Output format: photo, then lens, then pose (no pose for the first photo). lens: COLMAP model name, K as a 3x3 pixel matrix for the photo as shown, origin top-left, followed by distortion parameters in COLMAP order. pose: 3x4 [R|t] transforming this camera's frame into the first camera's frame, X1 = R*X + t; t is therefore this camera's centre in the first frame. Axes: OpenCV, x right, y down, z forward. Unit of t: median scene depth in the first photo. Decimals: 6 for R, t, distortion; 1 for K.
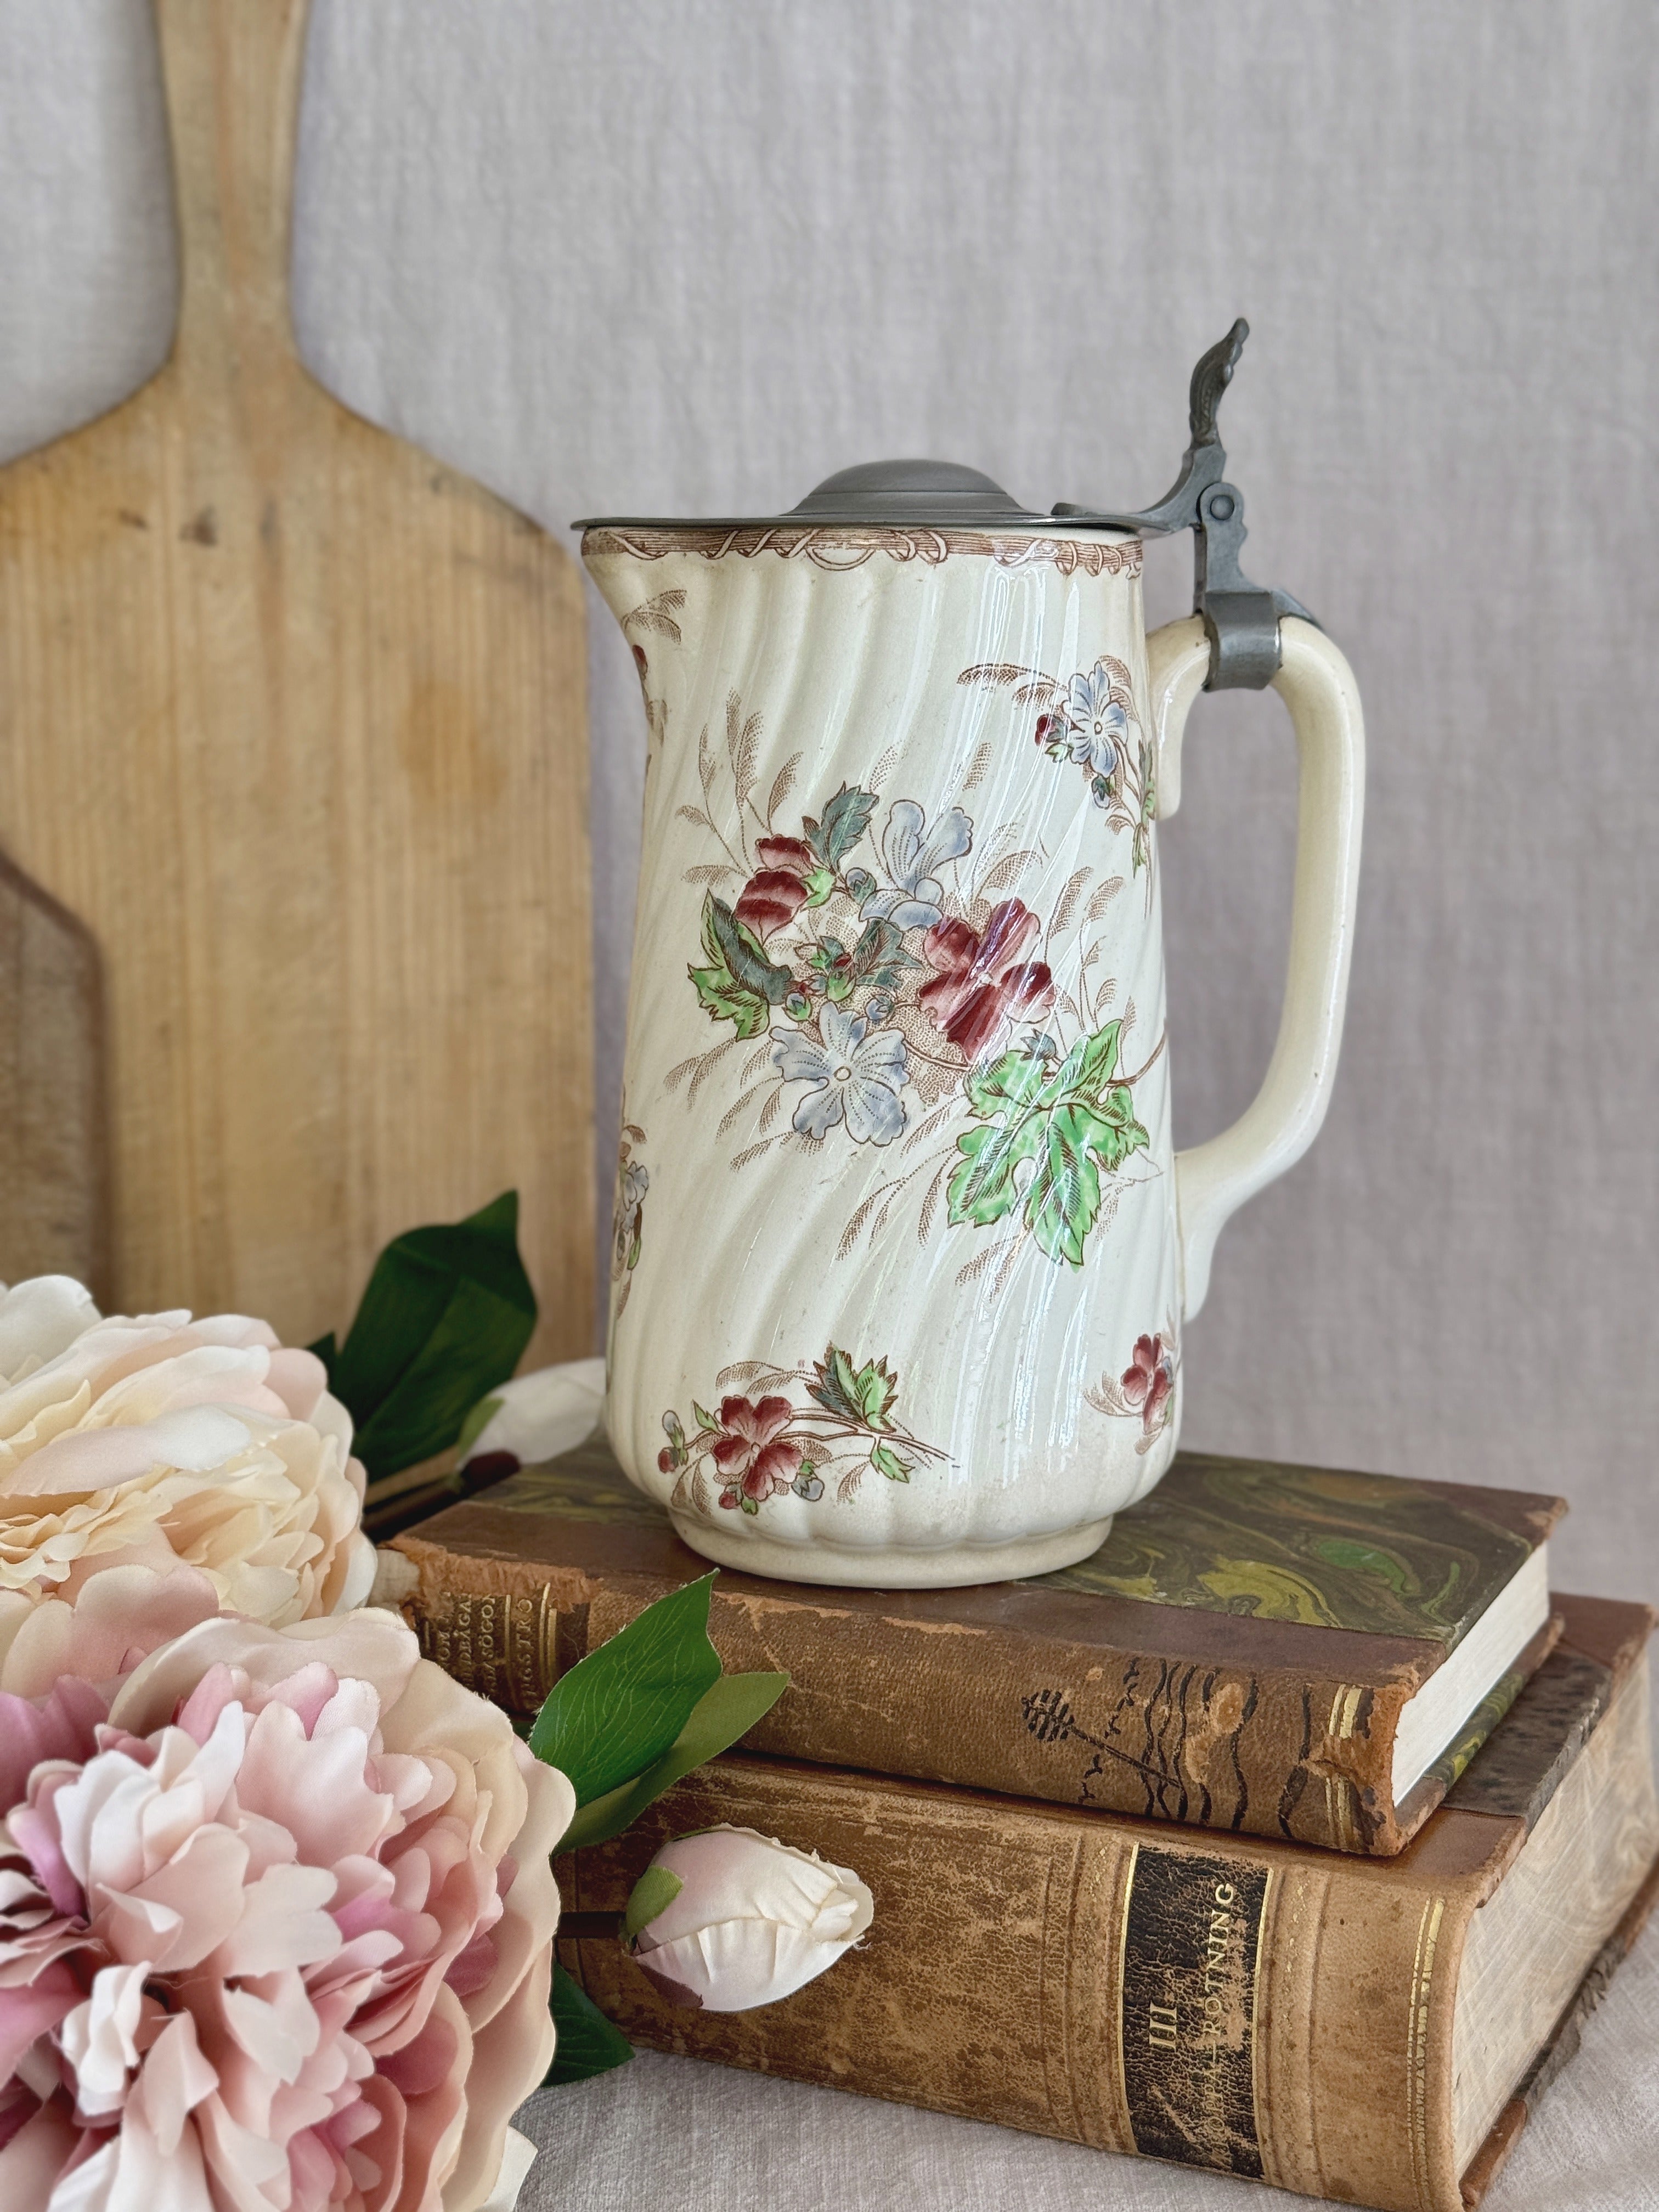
lens RADIAL K [[3192.5, 0, 821.8], [0, 3192.5, 1096.8], [0, 0, 1]] dist [0.232524, -0.739690]
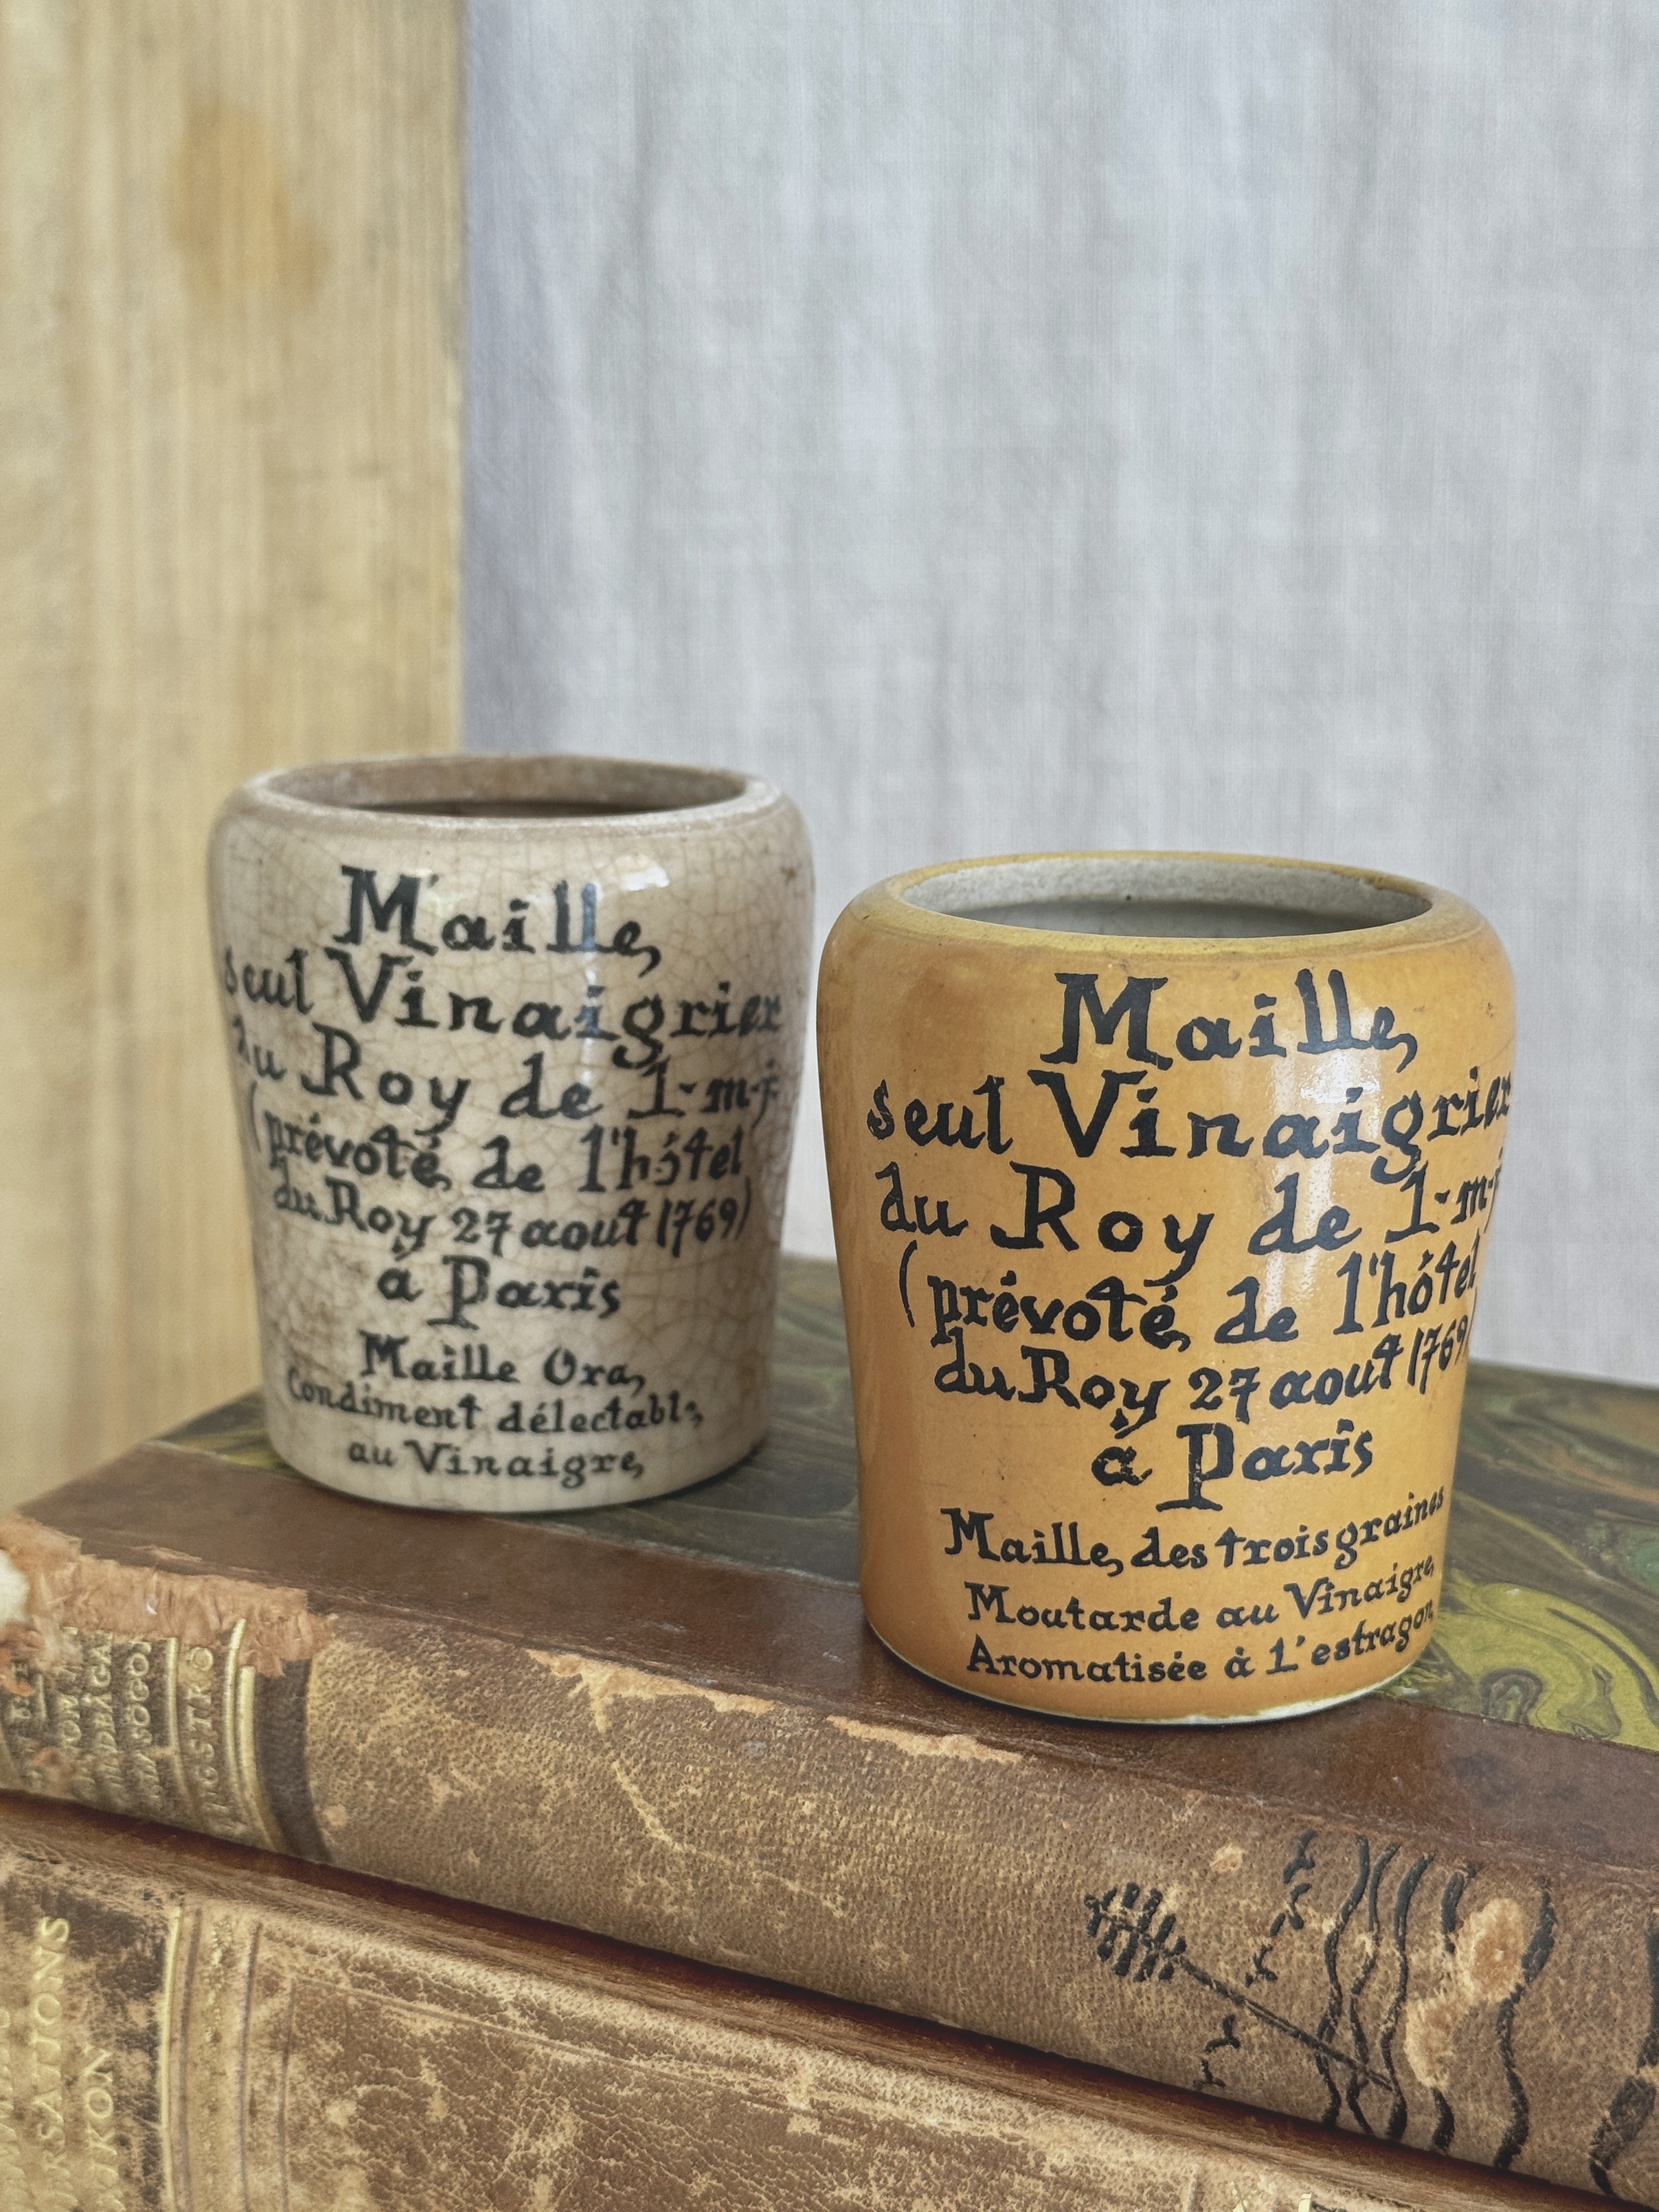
lens RADIAL K [[3110.4, 0, 820.7], [0, 3110.4, 1092.7], [0, 0, 1]] dist [0.255398, -0.779252]
pose [[0.998892, 0.005937, -0.046689, 0.042299], [-0.001639, 0.995798, 0.091562, 0.011114], [0.047037, -0.091384, 0.994704, 0.501367]]
